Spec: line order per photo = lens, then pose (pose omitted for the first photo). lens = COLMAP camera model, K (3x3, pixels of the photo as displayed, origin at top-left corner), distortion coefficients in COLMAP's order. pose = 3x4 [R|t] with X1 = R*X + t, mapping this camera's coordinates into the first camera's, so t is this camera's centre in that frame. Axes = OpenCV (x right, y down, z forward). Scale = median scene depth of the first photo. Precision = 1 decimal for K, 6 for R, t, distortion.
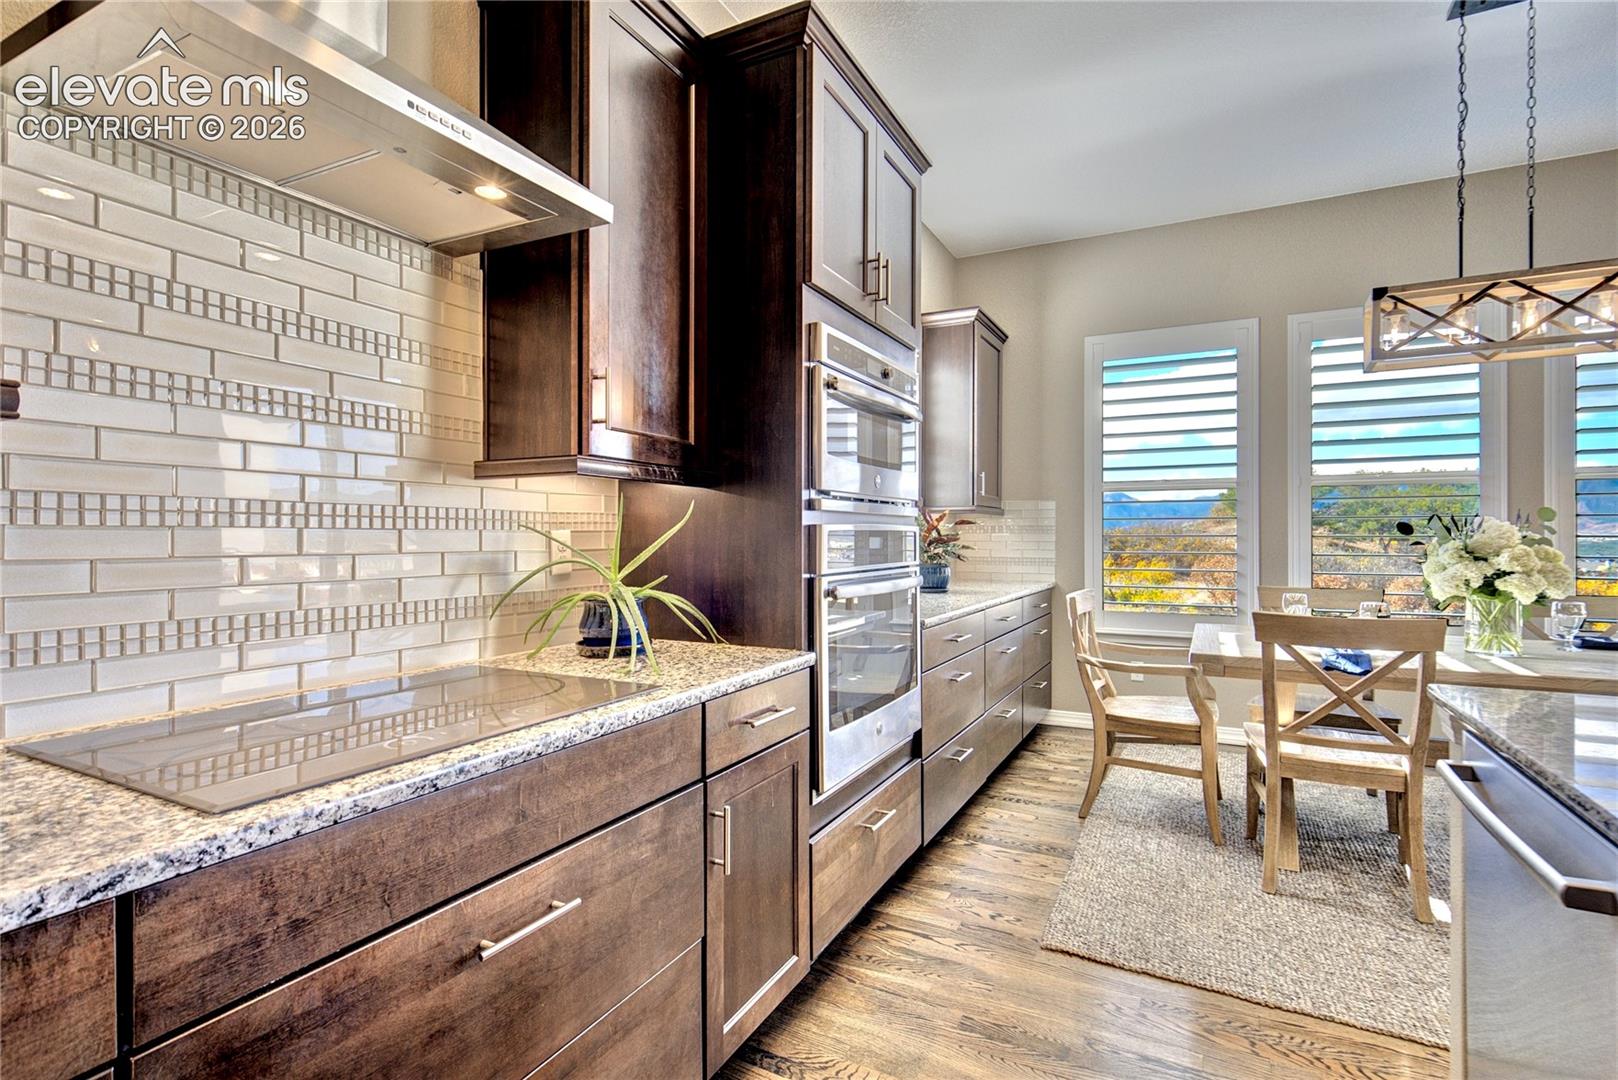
lens RADIAL K [[776.6, 0, 805.7], [0, 776.6, 536.1], [0, 0, 1]] dist [0.002716, 0.000998]
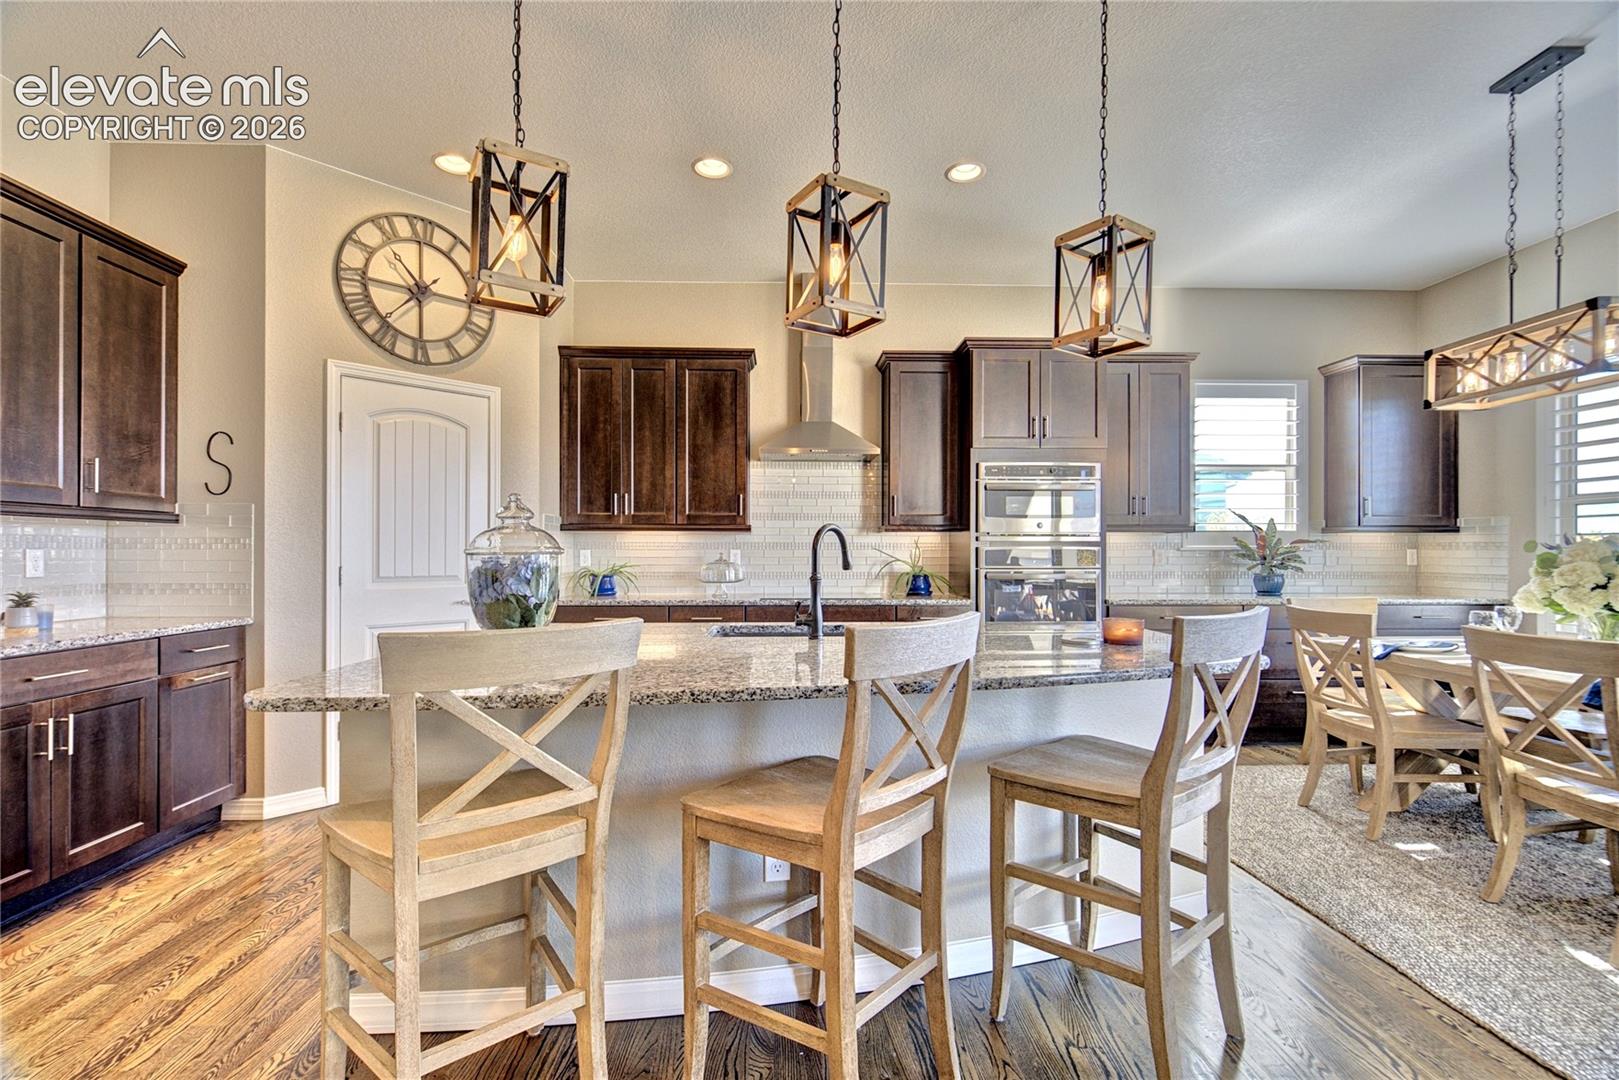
lens RADIAL K [[735.1, 0, 808.5], [0, 735.1, 550.3], [0, 0, 1]] dist [0.003842, -0.000604]
pose [[0.489175, -0.000781, -0.872185, 0.896157], [-0.001752, 0.999997, -0.001878, 0.000419], [0.872184, 0.002447, 0.489172, -0.293249]]
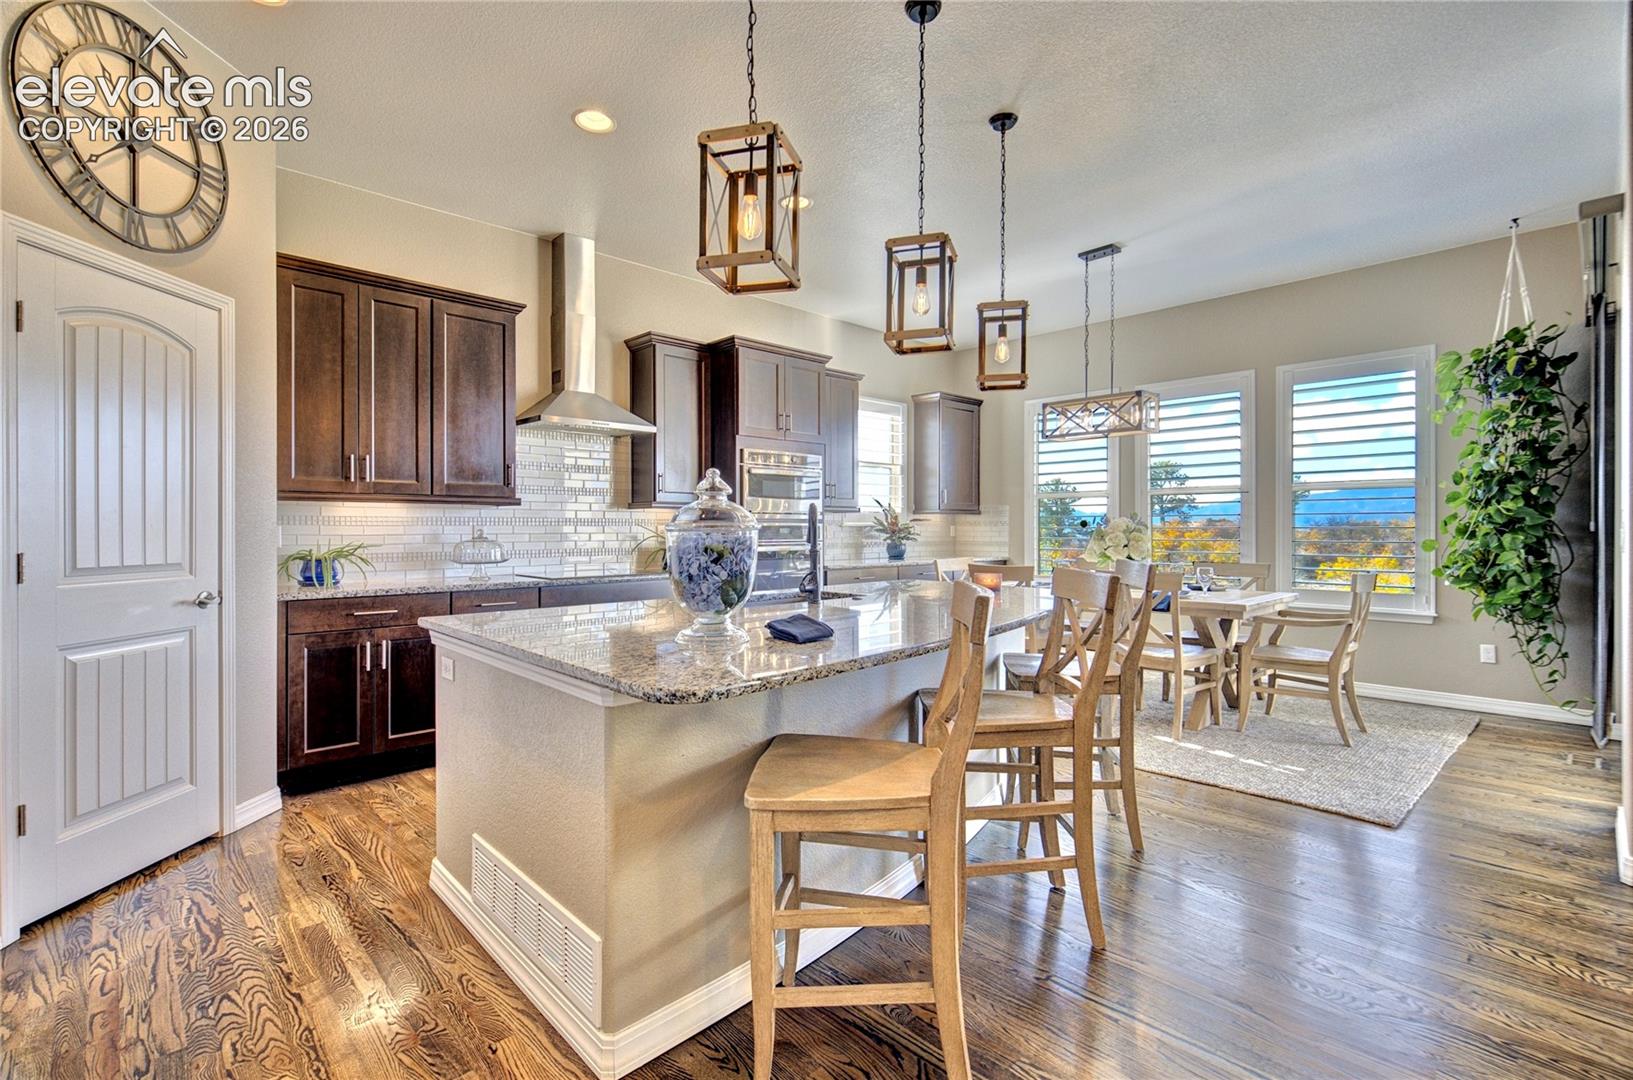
lens RADIAL K [[741.5, 0, 814.6], [0, 741.5, 530.9], [0, 0, 1]] dist [0.003842, -0.000604]
pose [[0.944282, 0.000017, -0.329138, 0.565315], [0.000915, 0.999996, 0.002678, 0.002593], [0.329137, -0.002831, 0.944278, -0.696064]]
